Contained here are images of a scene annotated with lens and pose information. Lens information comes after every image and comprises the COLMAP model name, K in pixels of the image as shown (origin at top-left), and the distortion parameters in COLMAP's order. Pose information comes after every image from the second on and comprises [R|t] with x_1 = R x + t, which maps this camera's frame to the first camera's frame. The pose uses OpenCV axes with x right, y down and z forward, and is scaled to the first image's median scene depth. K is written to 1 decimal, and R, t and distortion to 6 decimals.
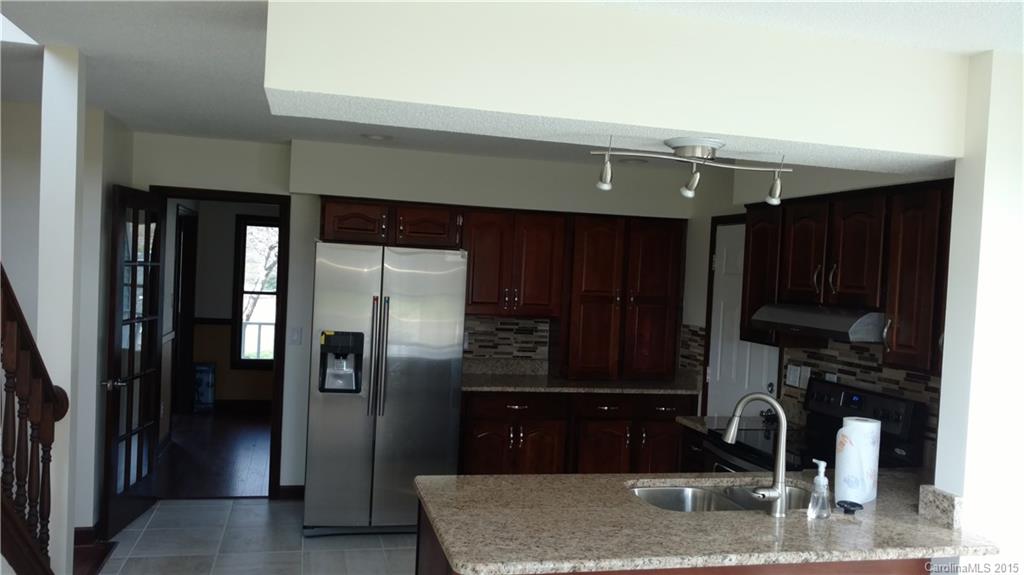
lens RADIAL K [[814.9, 0, 512.0], [0, 814.9, 287.5], [0, 0, 1]] dist [0.025502, -0.005150]
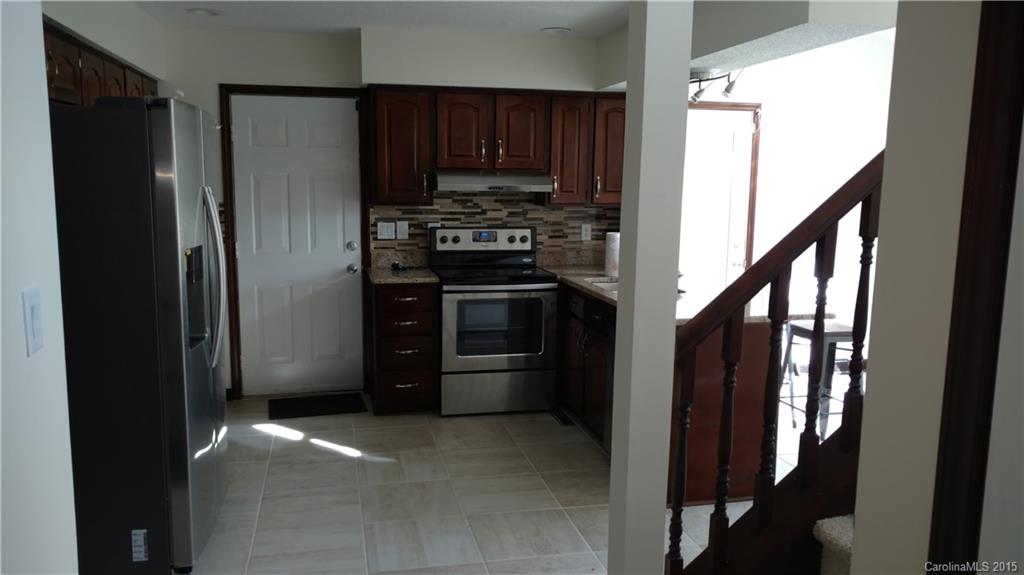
lens RADIAL K [[814.9, 0, 512.0], [0, 814.9, 287.5], [0, 0, 1]] dist [0.025502, -0.005150]
pose [[0.018705, -0.173146, 0.984719, -0.874012], [0.009983, 0.984874, 0.172983, -0.018365], [-0.999775, 0.006595, 0.020150, 0.786014]]
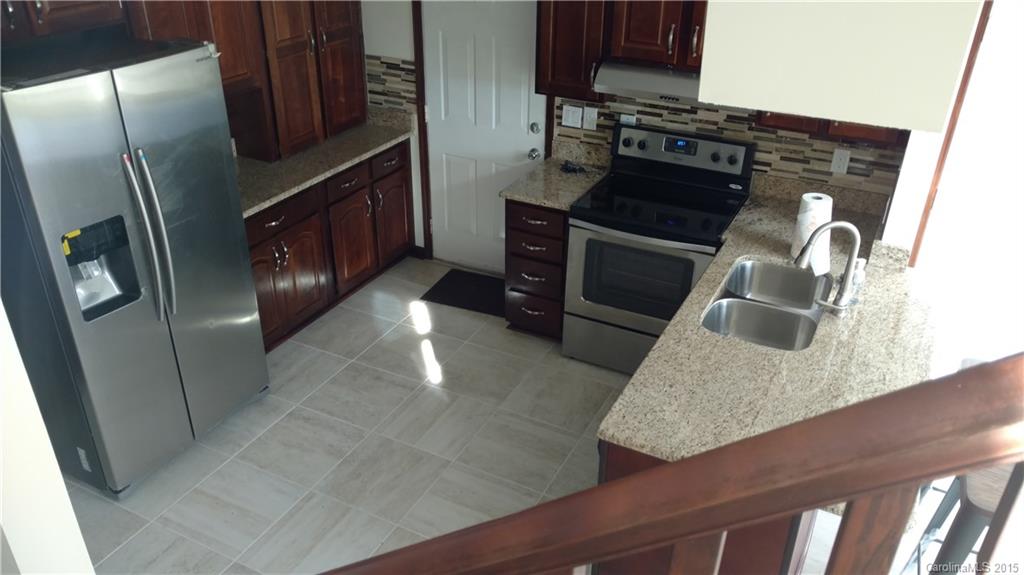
lens RADIAL K [[814.9, 0, 512.0], [0, 814.9, 287.5], [0, 0, 1]] dist [0.025502, -0.005150]
pose [[0.664079, -0.391099, 0.637213, -0.430070], [0.035439, 0.867782, 0.495680, -0.210986], [-0.746822, -0.306588, 0.590136, 0.395269]]
